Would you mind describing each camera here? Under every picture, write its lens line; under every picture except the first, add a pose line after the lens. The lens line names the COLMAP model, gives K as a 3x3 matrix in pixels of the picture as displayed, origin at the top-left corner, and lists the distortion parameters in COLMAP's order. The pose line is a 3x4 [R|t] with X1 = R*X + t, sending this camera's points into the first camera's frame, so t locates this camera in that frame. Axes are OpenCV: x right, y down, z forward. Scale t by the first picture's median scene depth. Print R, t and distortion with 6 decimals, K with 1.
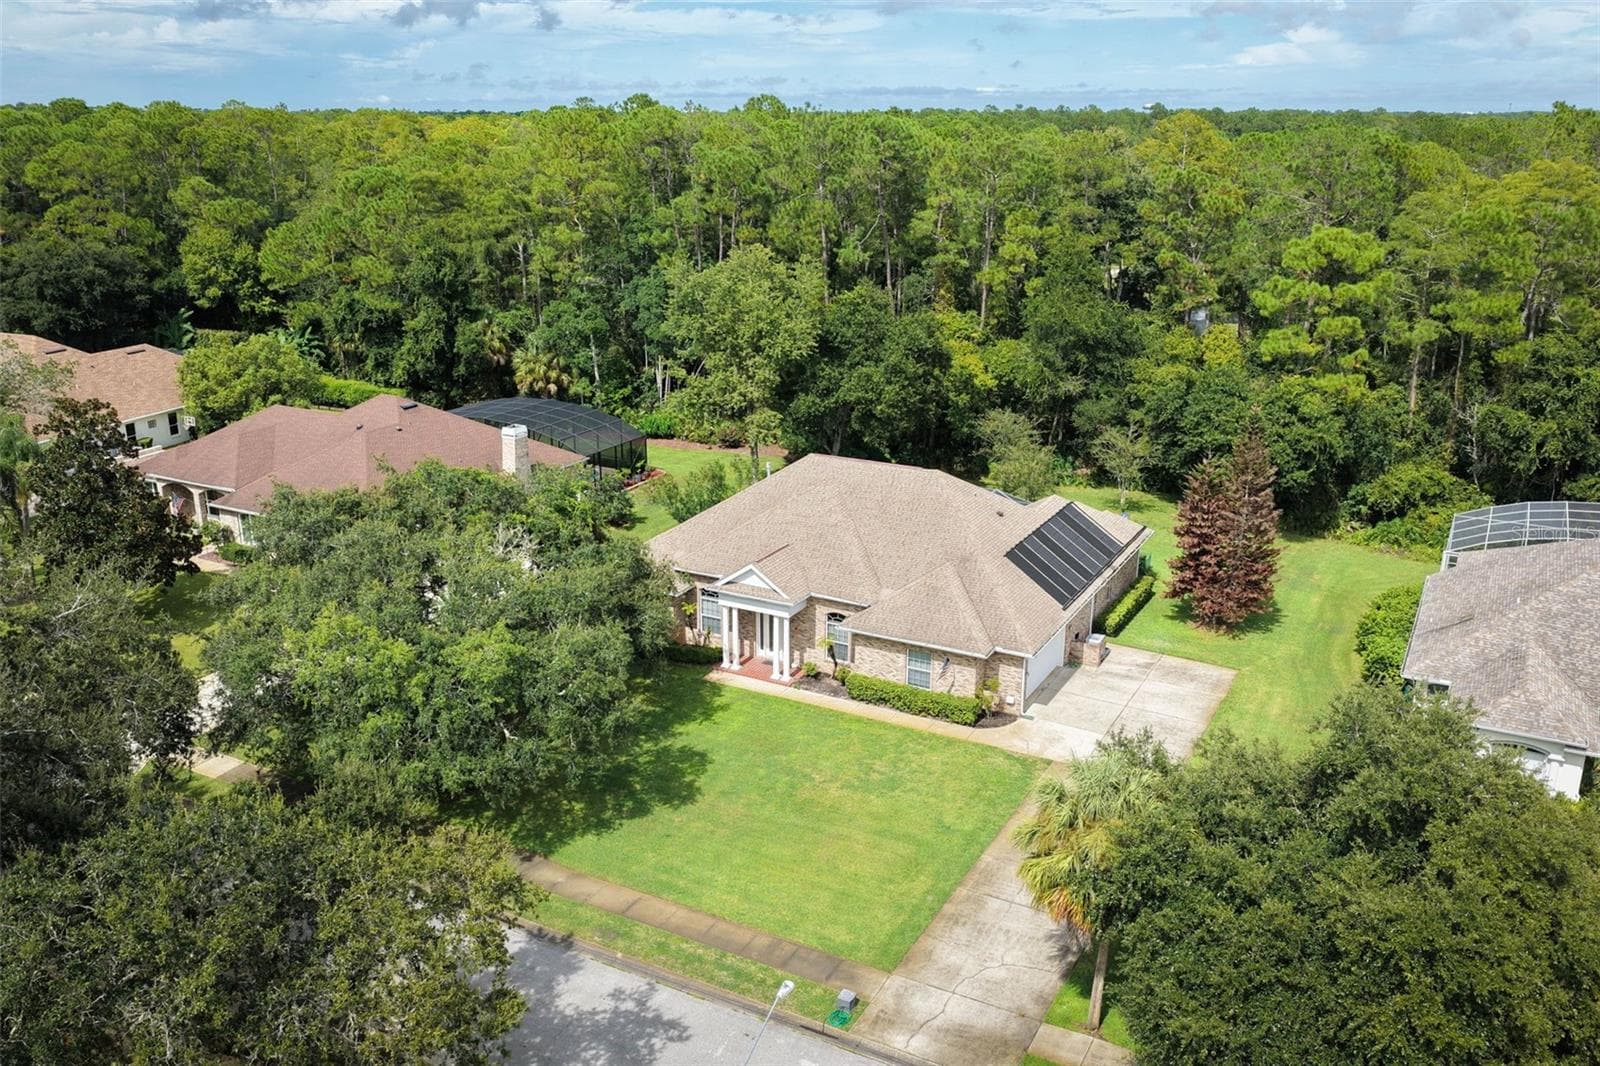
lens RADIAL K [[1330.0, 0, 800.0], [0, 1330.0, 533.0], [0, 0, 1]] dist [-0.014284, 0.038262]
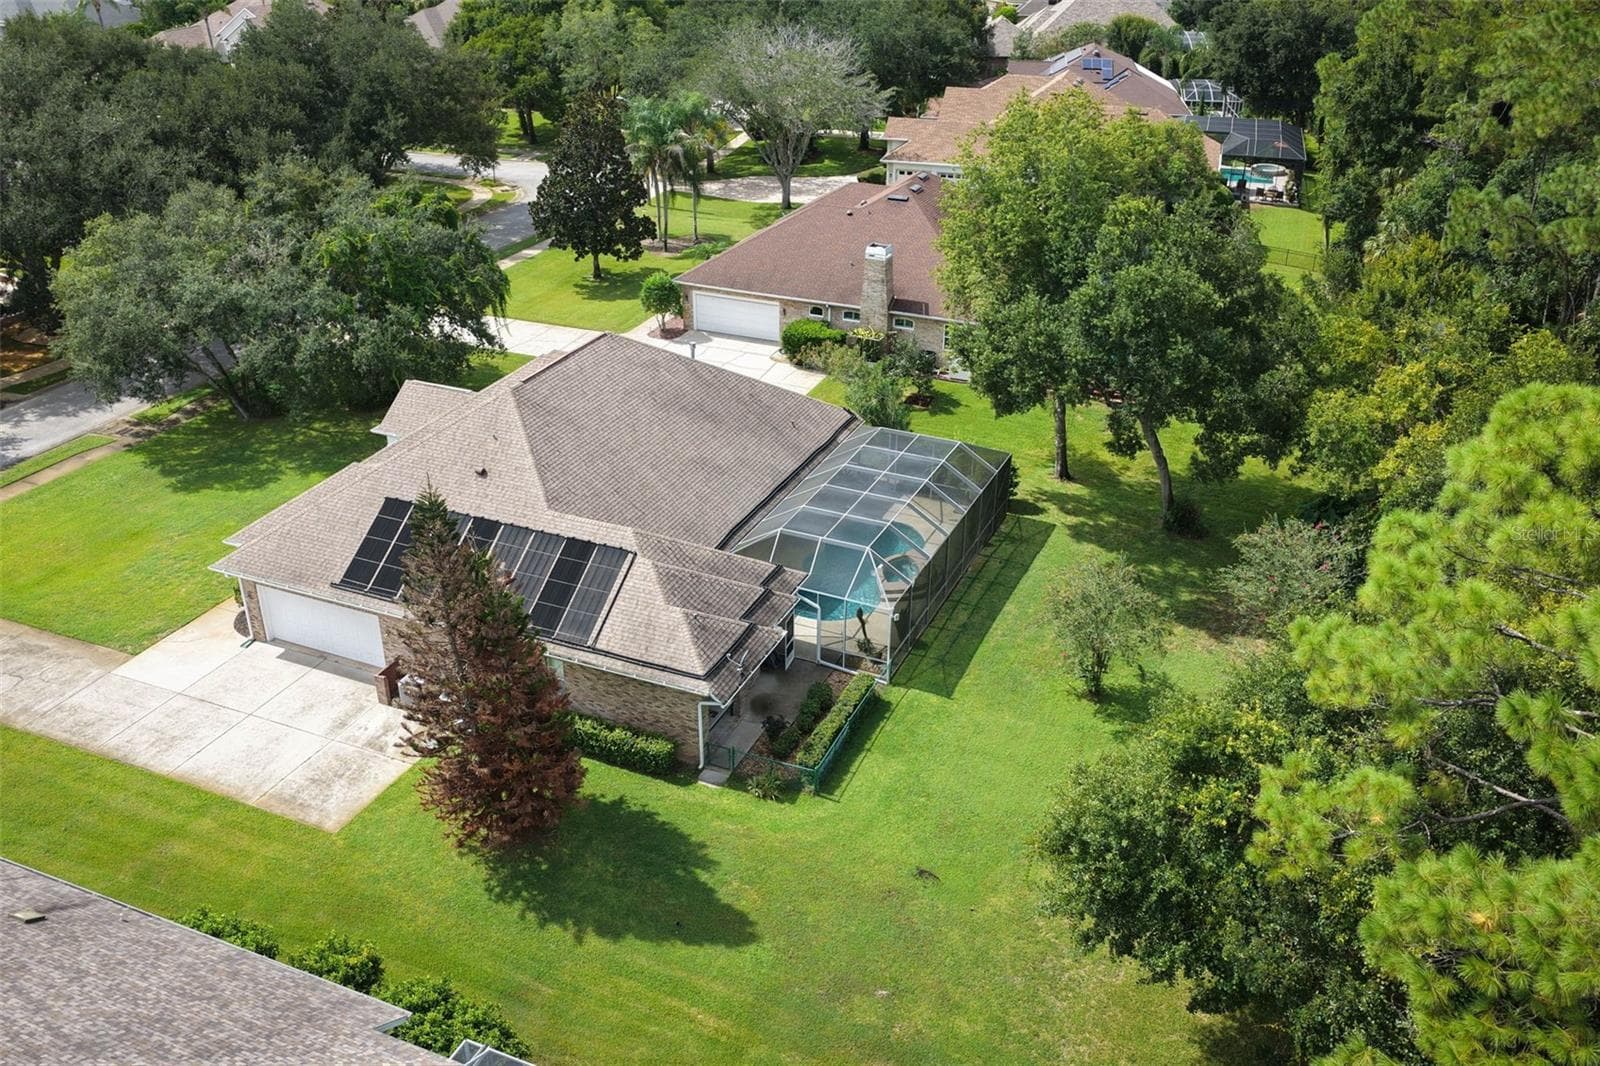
lens RADIAL K [[1364.5, 0, 800.0], [0, 1364.5, 533.0], [0, 0, 1]] dist [-0.008769, 0.023507]
pose [[0.086748, 0.458648, -0.884373, 0.846300], [-0.305576, 0.857178, 0.414571, -0.350223], [0.948208, 0.234281, 0.214510, 1.022020]]
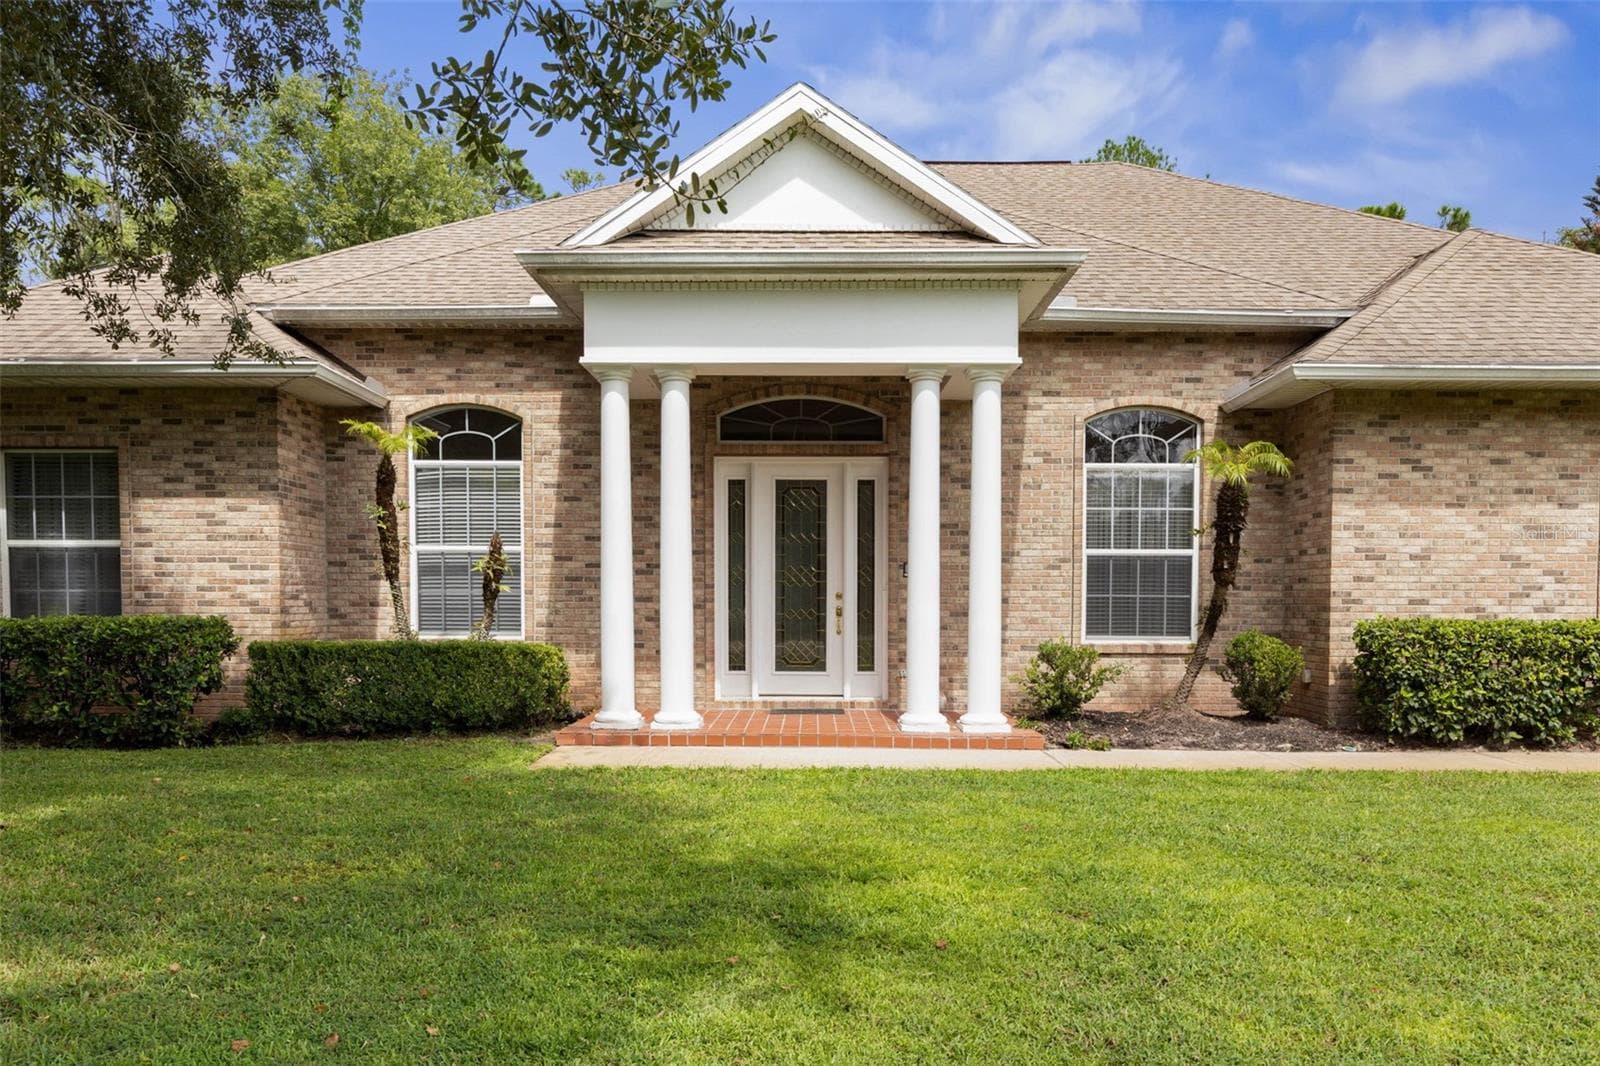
lens RADIAL K [[1096.5, 0, 827.9], [0, 1096.5, 661.2], [0, 0, 1]] dist [0.000812, 0.001368]
pose [[0.885146, -0.023767, 0.464706, -0.100492], [0.135353, 0.968660, -0.208272, 0.126246], [-0.445192, 0.247250, 0.860623, 0.838847]]
